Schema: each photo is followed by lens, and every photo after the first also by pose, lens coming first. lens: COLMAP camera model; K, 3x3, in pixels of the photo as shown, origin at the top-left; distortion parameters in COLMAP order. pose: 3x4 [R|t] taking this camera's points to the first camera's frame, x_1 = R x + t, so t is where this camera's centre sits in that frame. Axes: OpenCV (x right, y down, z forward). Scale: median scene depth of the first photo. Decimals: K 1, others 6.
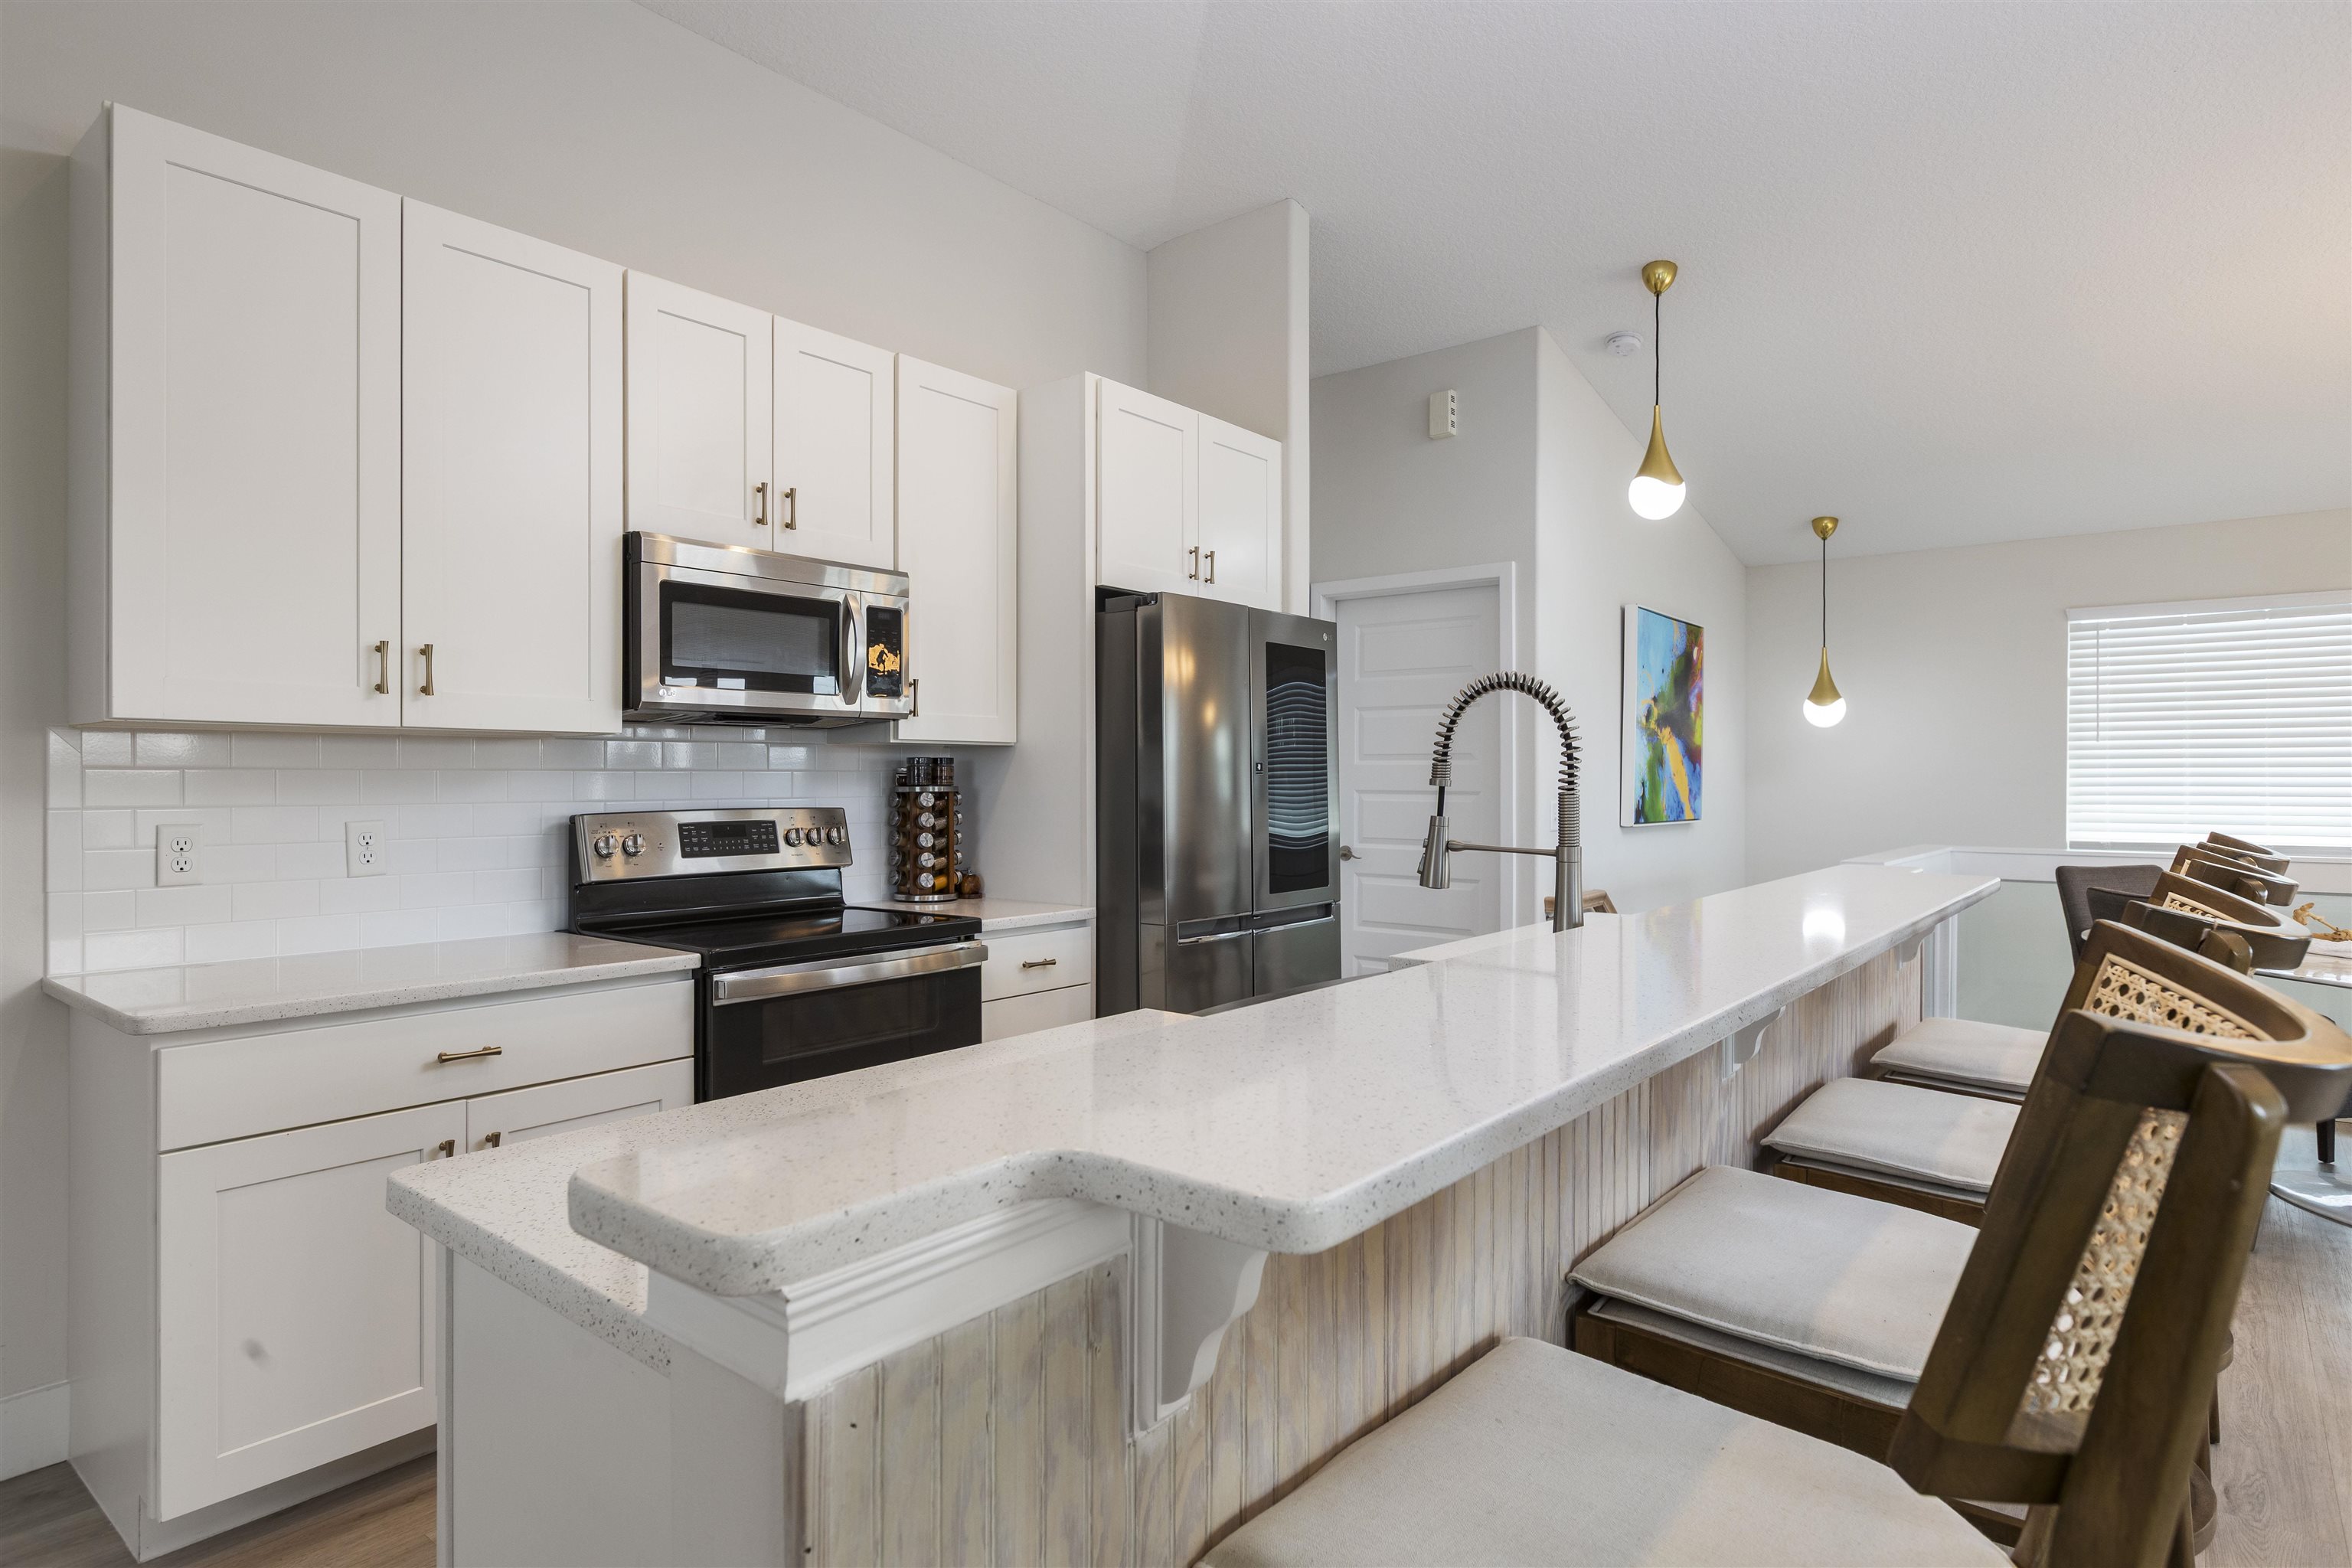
lens RADIAL K [[1276.3, 0, 1166.8], [0, 1276.3, 772.5], [0, 0, 1]] dist [0.004178, 0.000704]
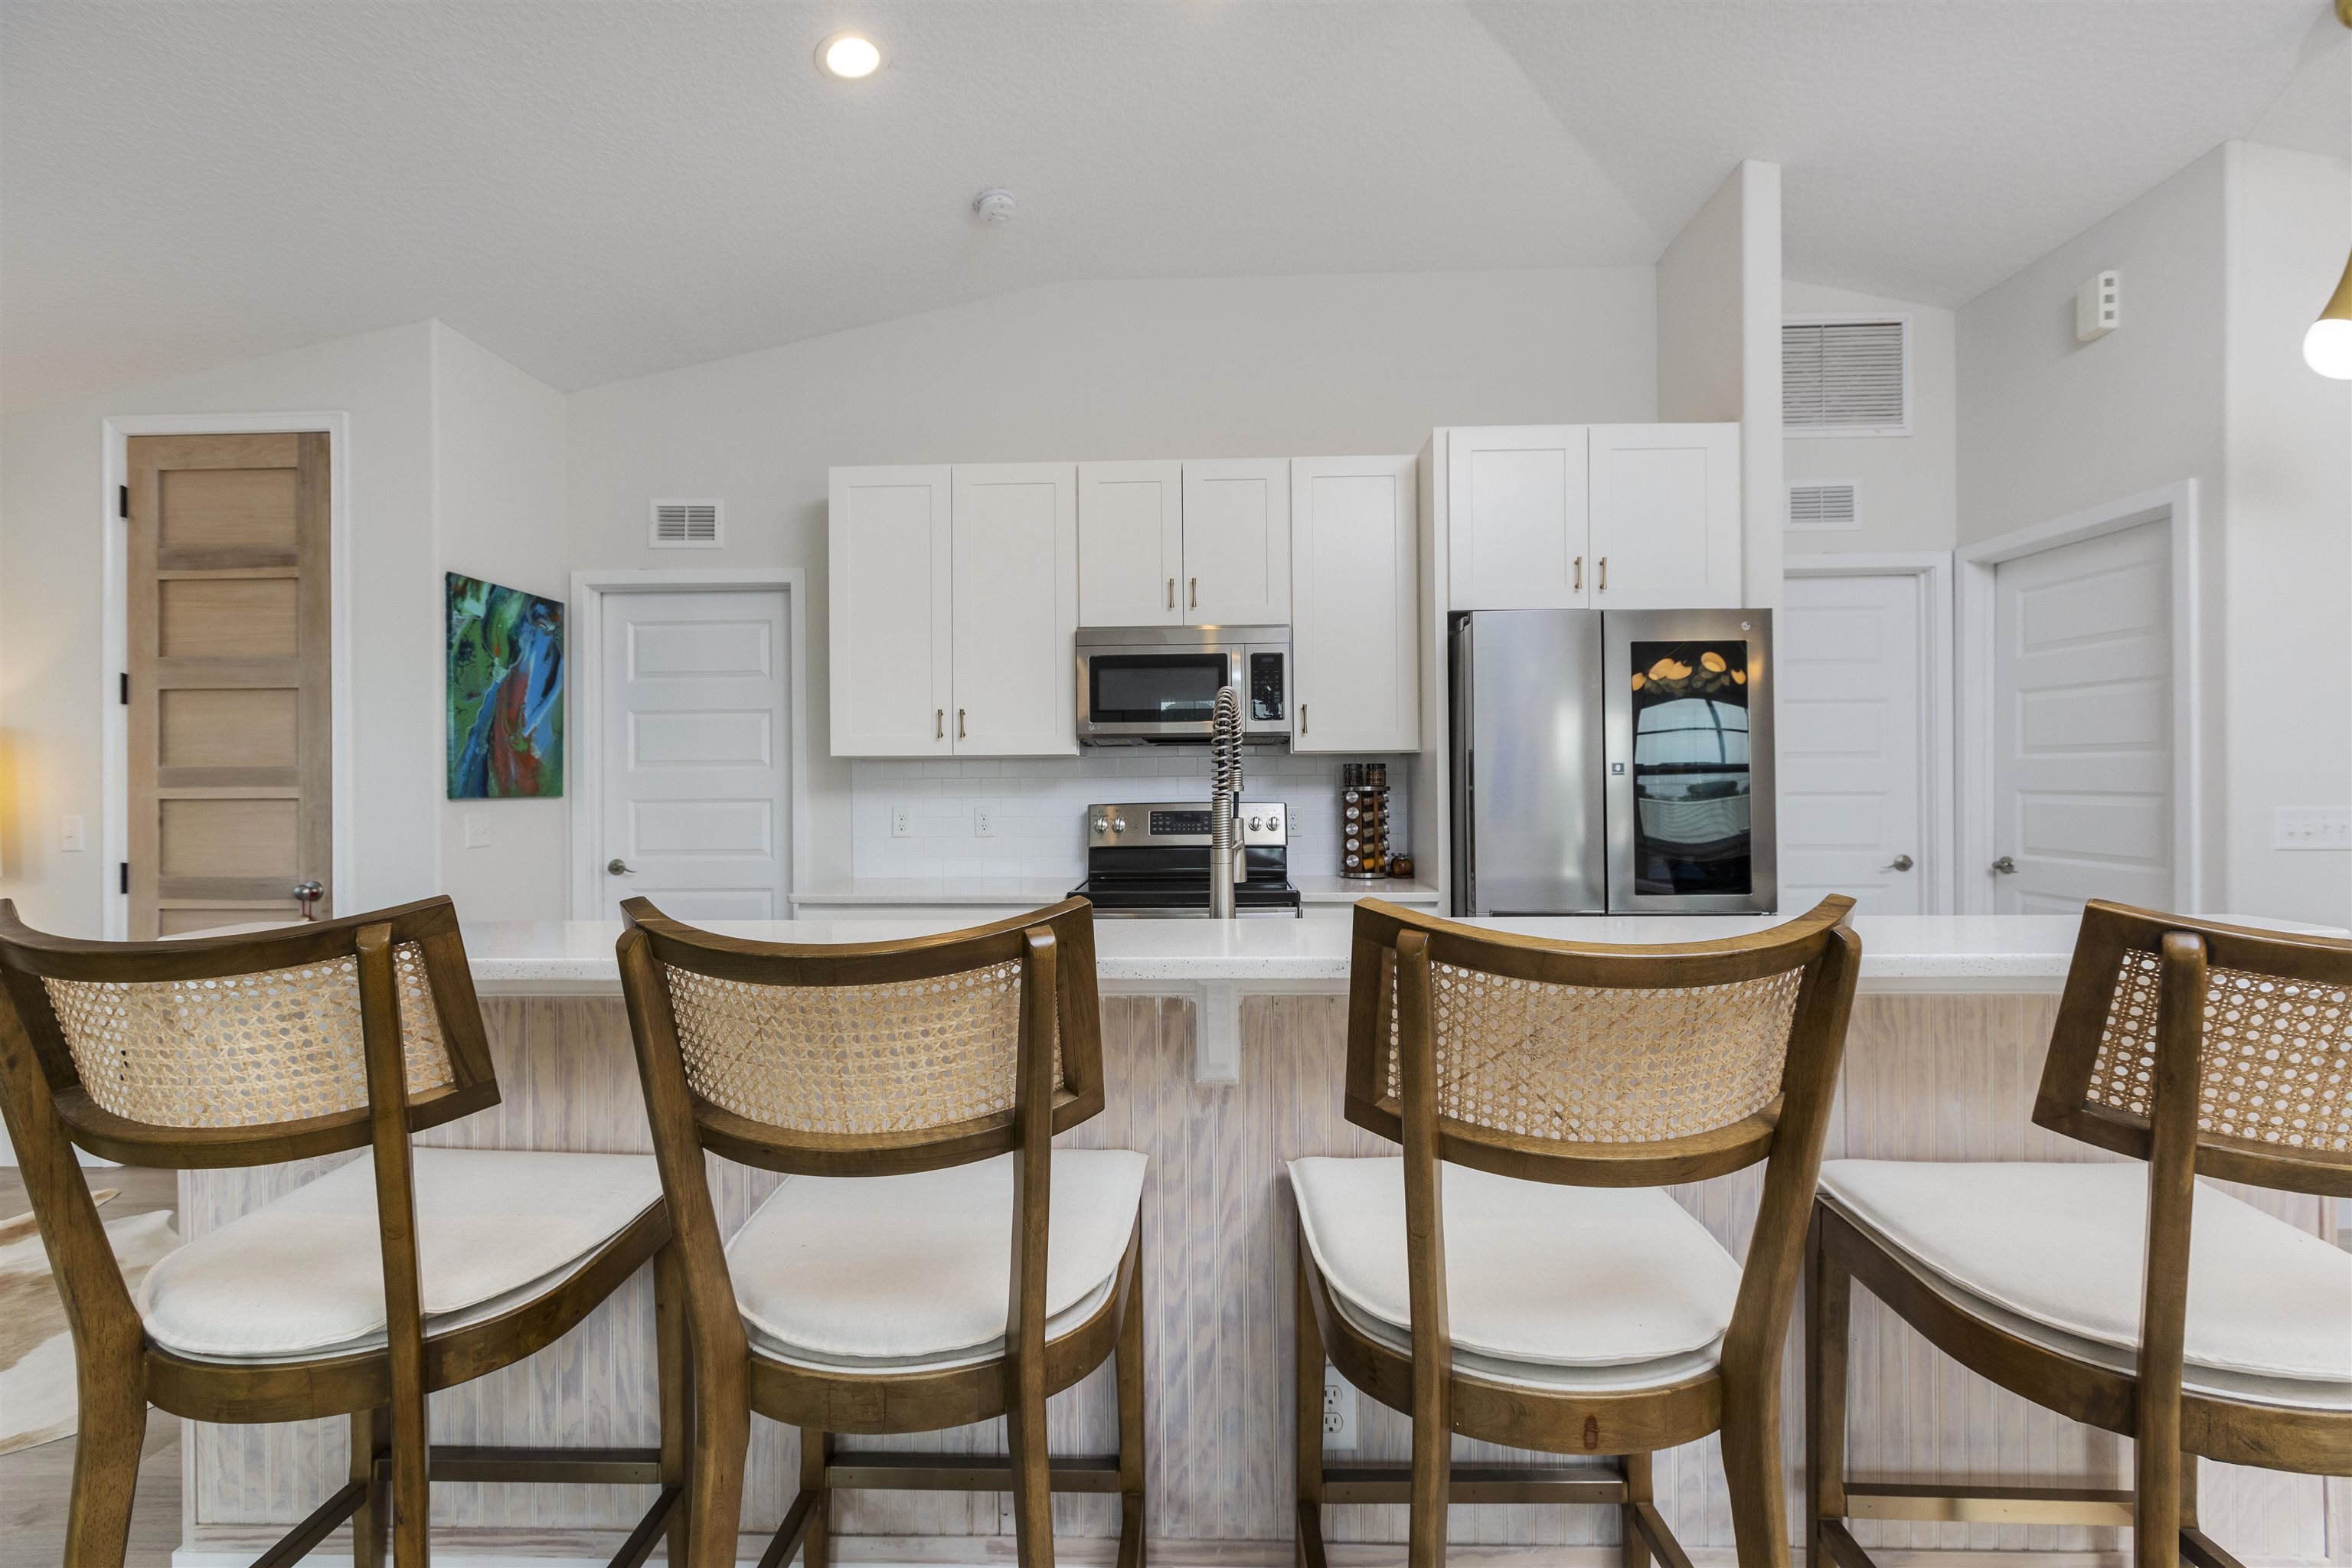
lens RADIAL K [[1044.8, 0, 1170.8], [0, 1044.8, 777.3], [0, 0, 1]] dist [0.000883, -0.000496]
pose [[0.607749, -0.006212, -0.794105, 0.523315], [0.011204, 0.999937, 0.000753, -0.001379], [0.794050, -0.009354, 0.607780, 0.228066]]
